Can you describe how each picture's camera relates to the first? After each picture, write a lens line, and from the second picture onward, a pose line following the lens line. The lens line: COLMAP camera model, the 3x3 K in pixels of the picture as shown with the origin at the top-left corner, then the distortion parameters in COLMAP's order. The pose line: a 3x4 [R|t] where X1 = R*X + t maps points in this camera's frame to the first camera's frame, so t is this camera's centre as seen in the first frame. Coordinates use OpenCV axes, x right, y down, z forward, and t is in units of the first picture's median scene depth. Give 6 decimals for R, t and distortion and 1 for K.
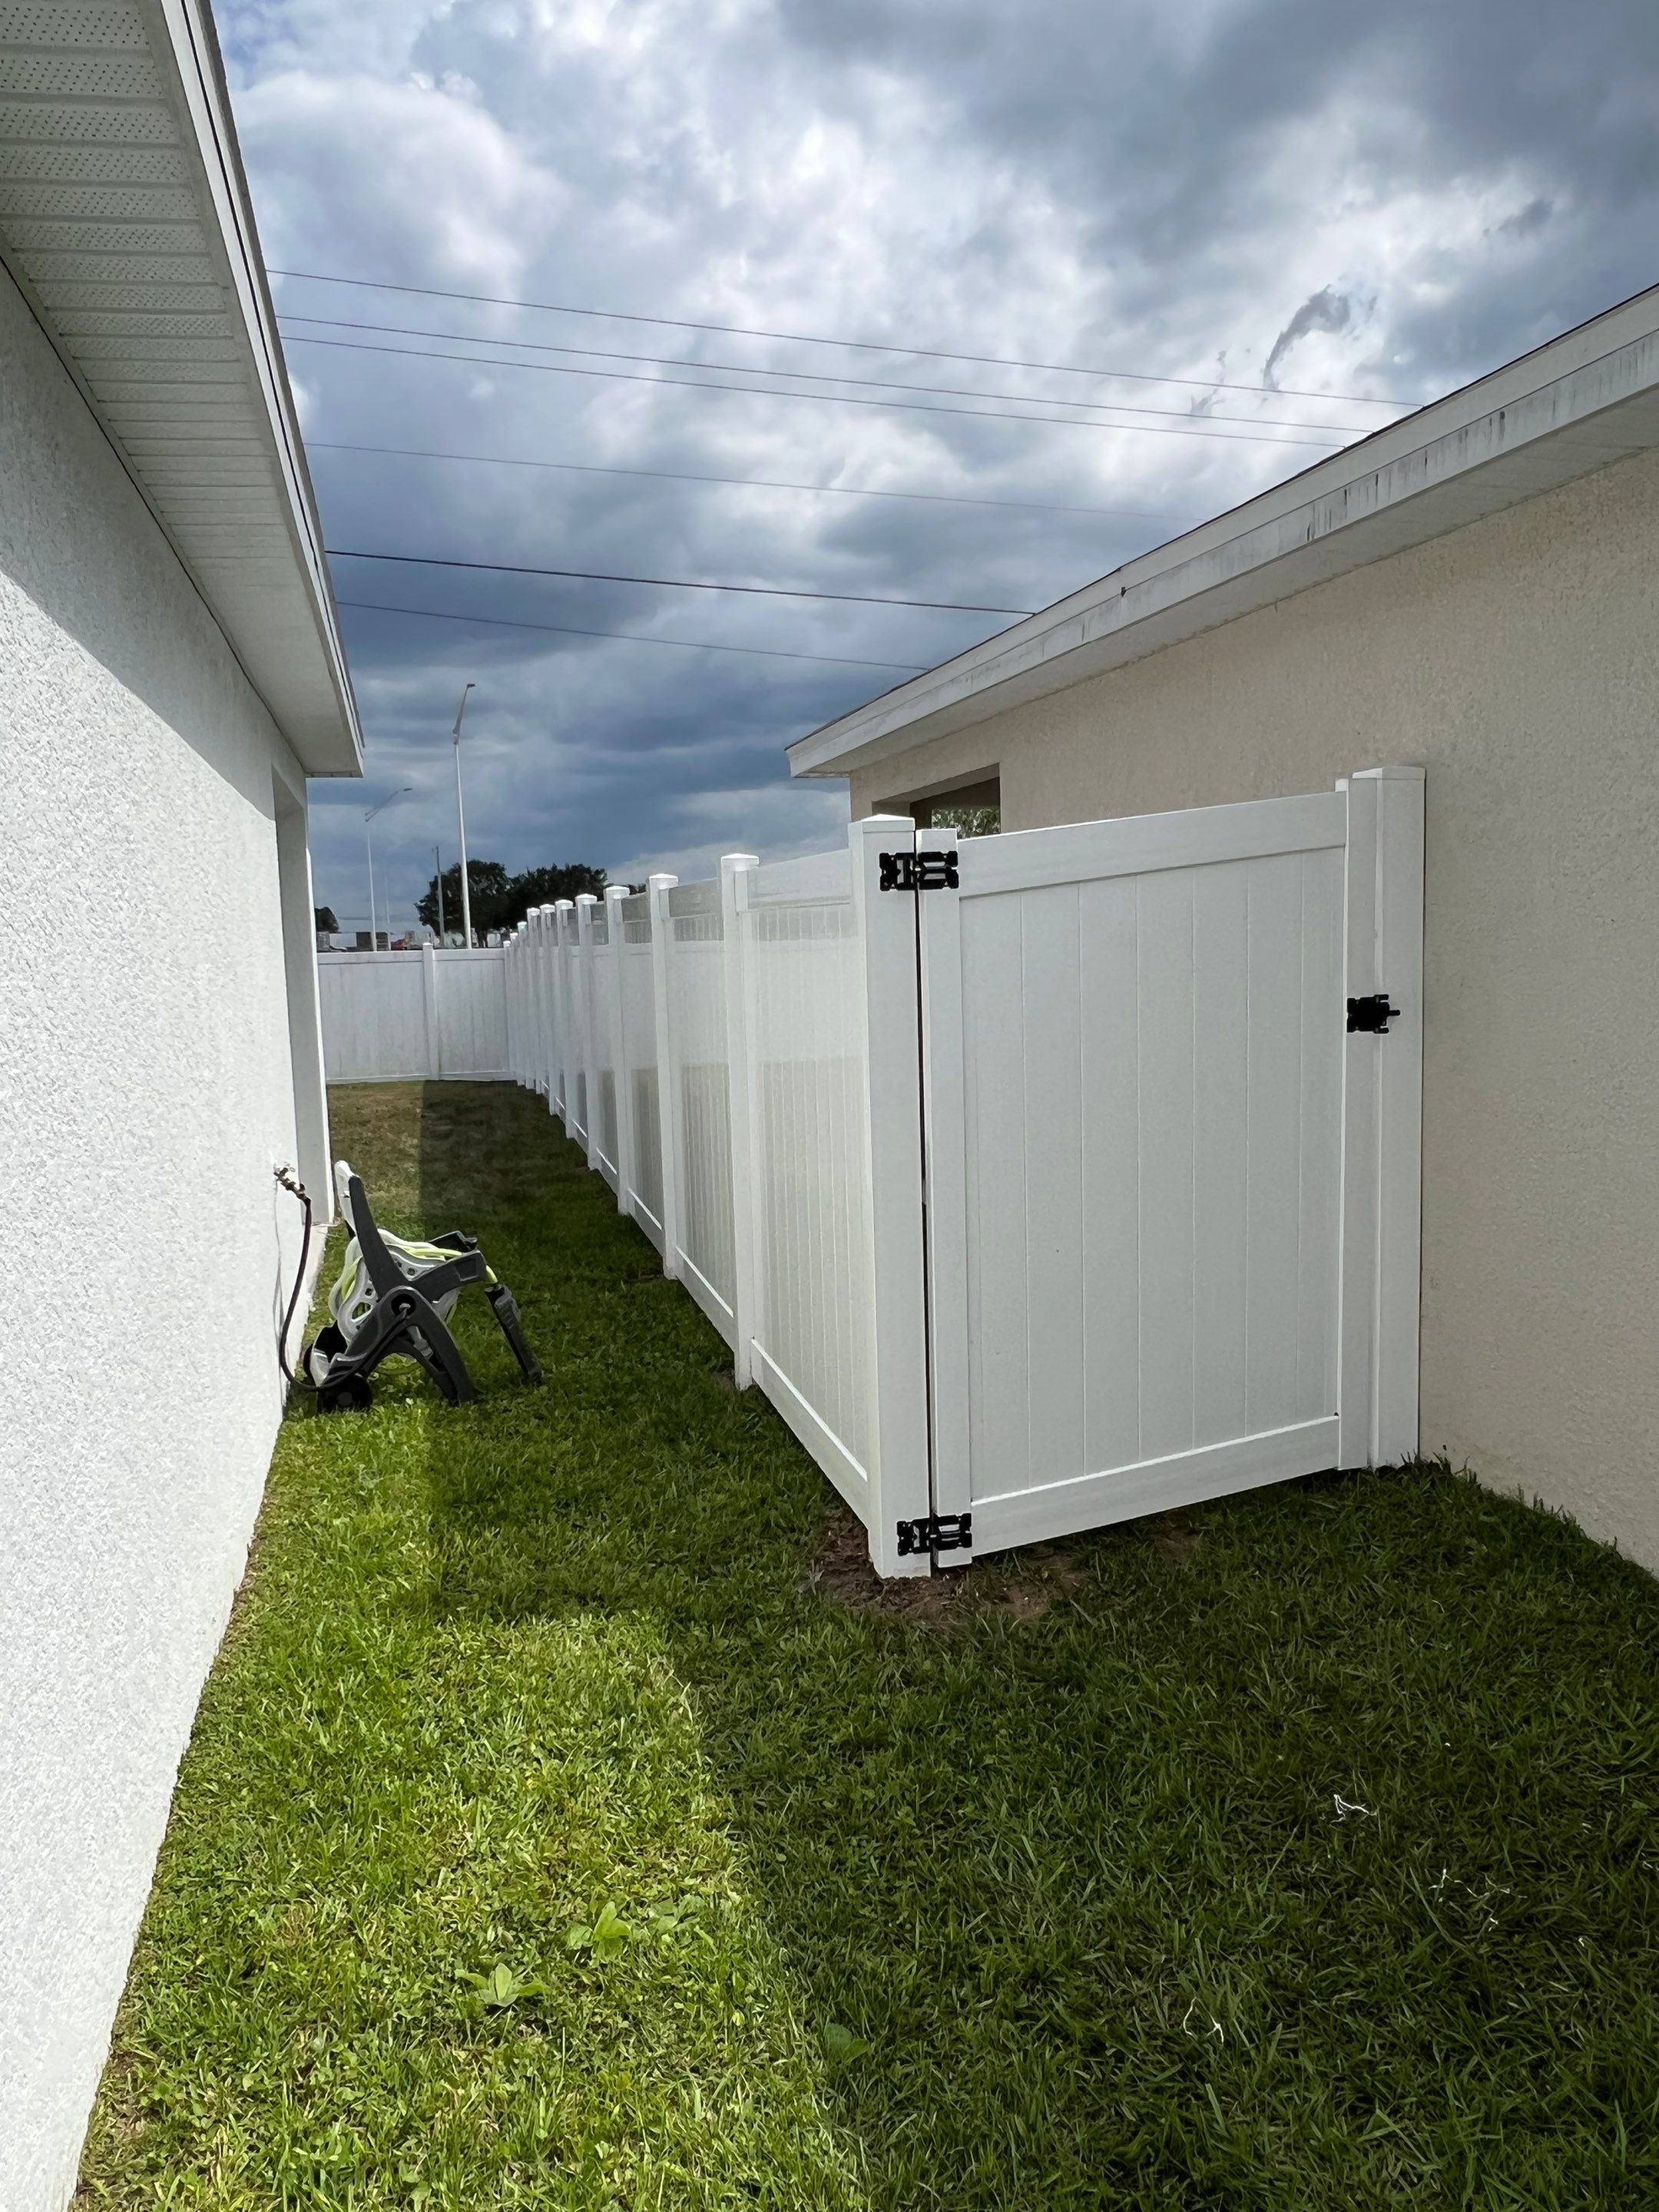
lens RADIAL K [[1624.7, 0, 829.5], [0, 1624.7, 1106.0], [0, 0, 1]] dist [0.095412, -0.099217]
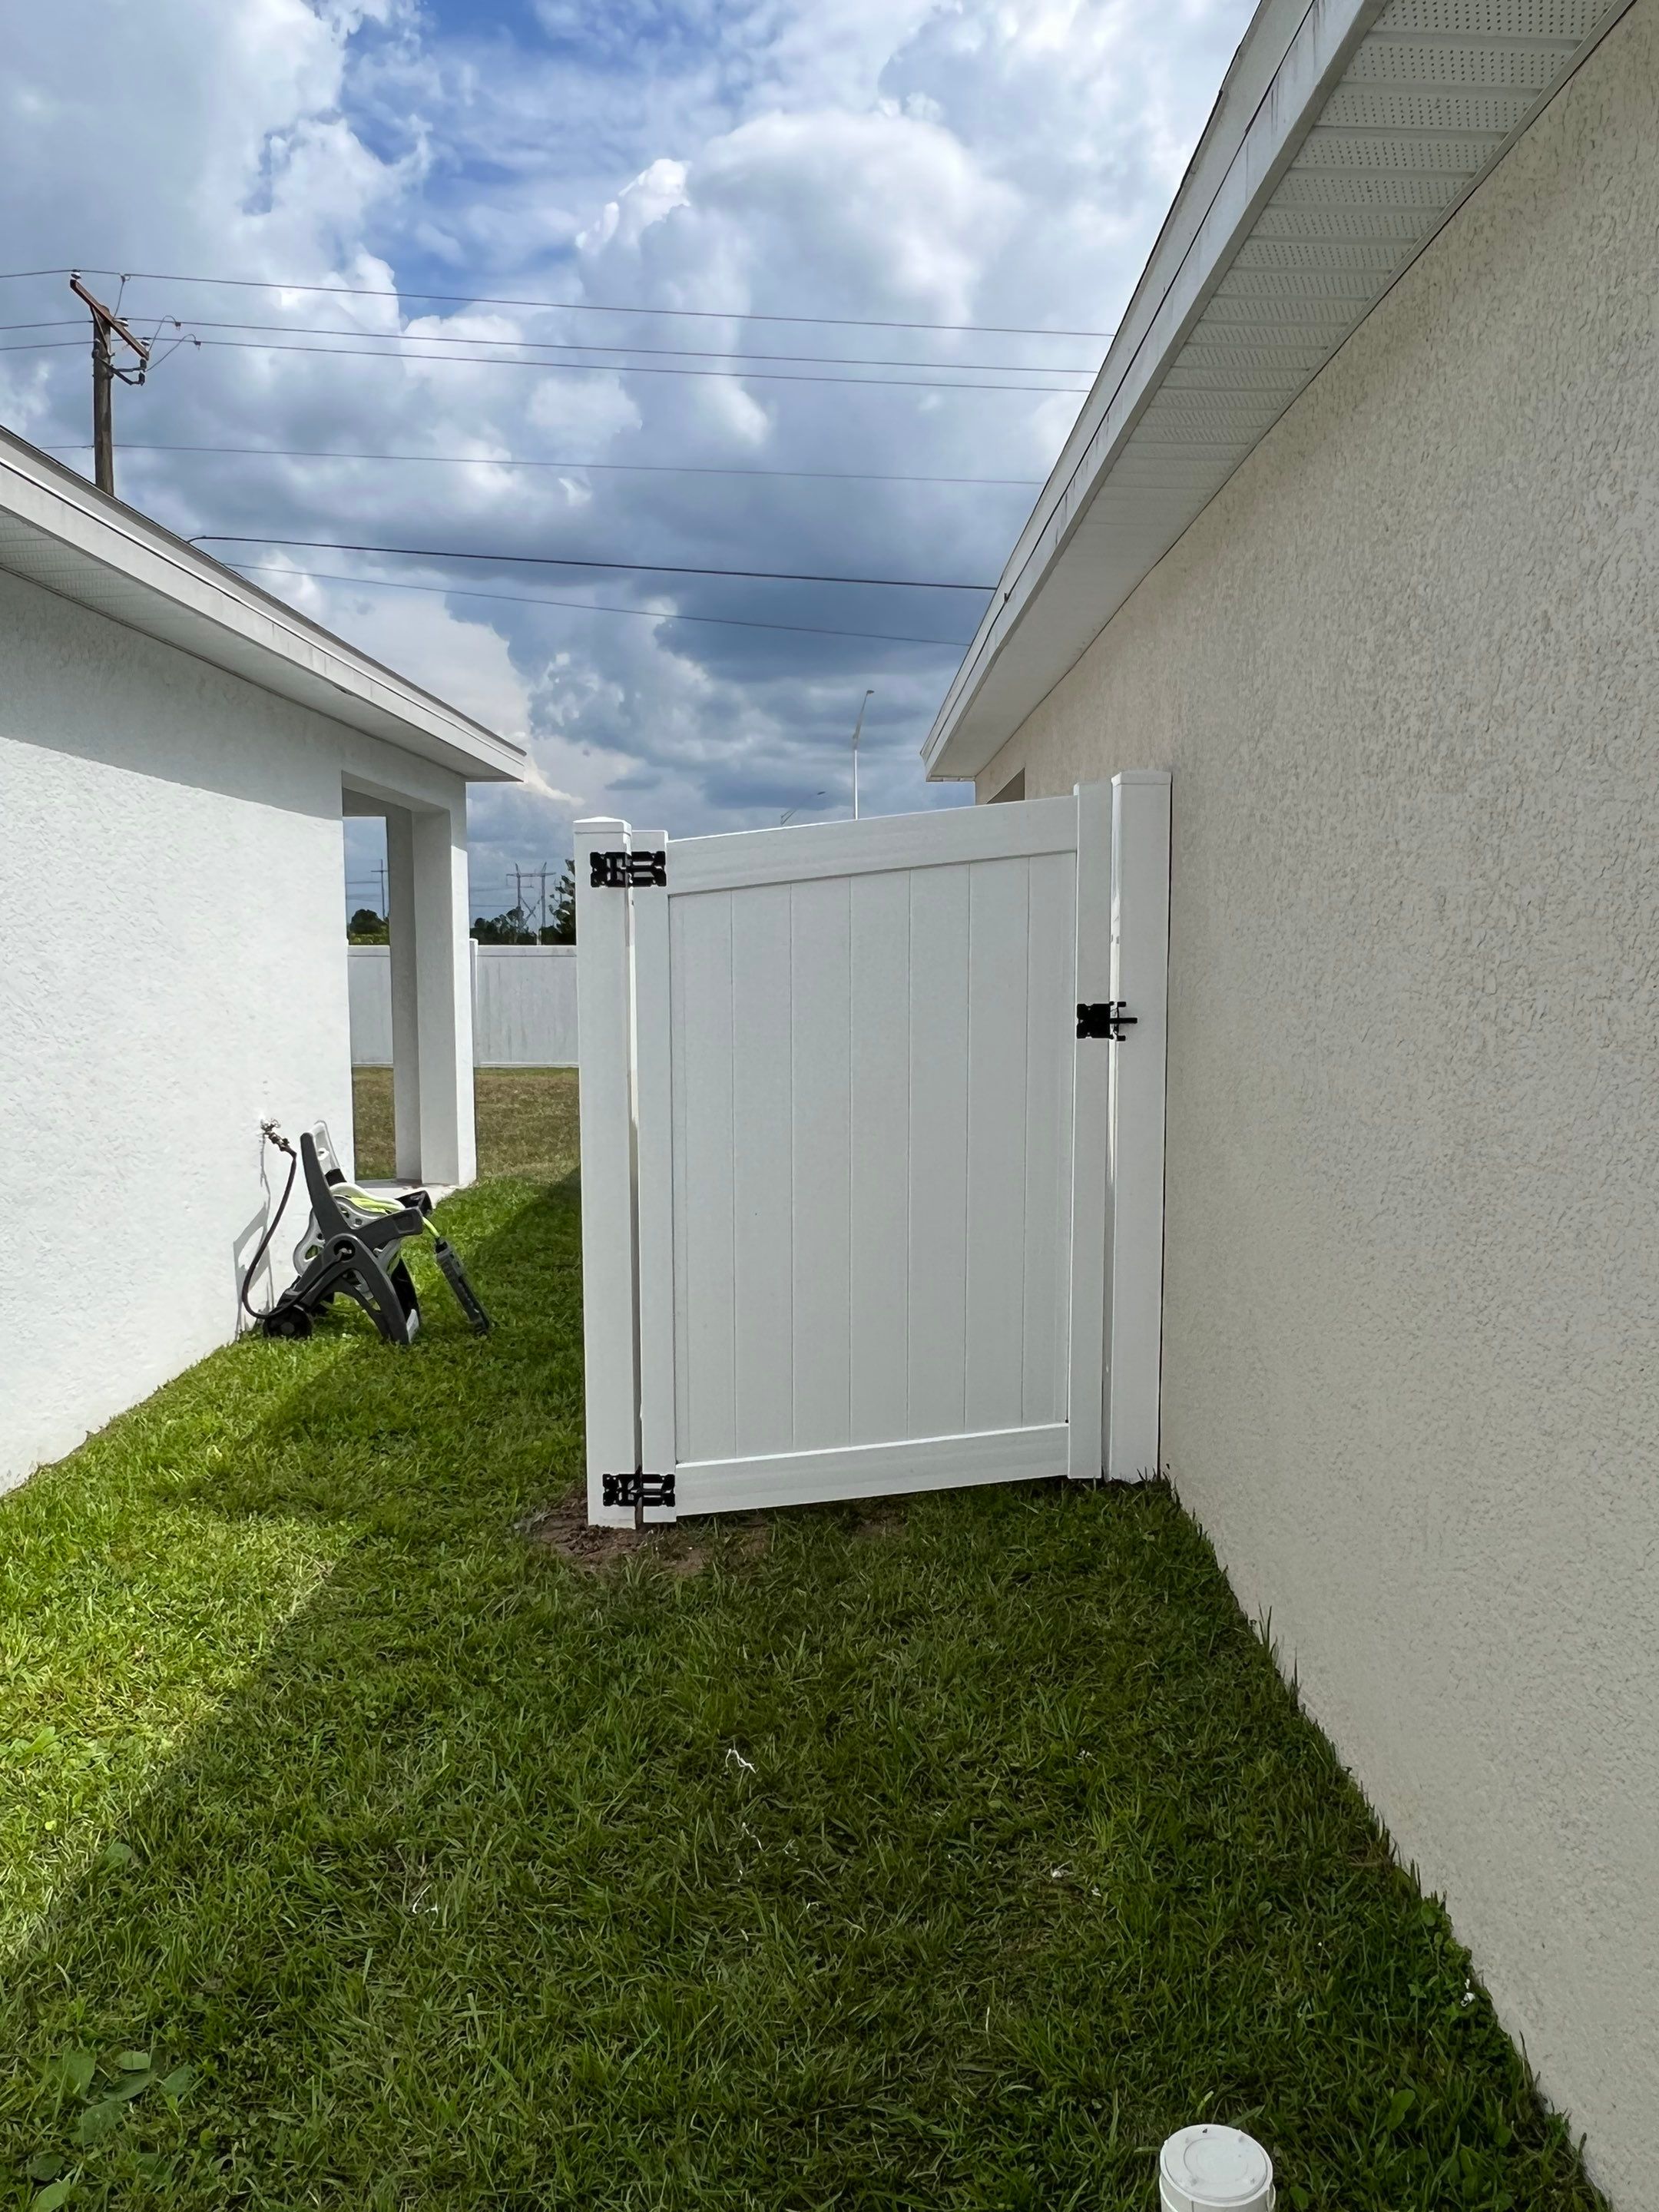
lens RADIAL K [[1644.9, 0, 829.5], [0, 1644.9, 1106.0], [0, 0, 1]] dist [0.043476, -0.003129]
pose [[0.960544, 0.051529, -0.273313, 0.449193], [-0.052371, 0.998619, 0.004219, -0.000045], [0.273153, 0.010261, 0.961916, -0.006007]]
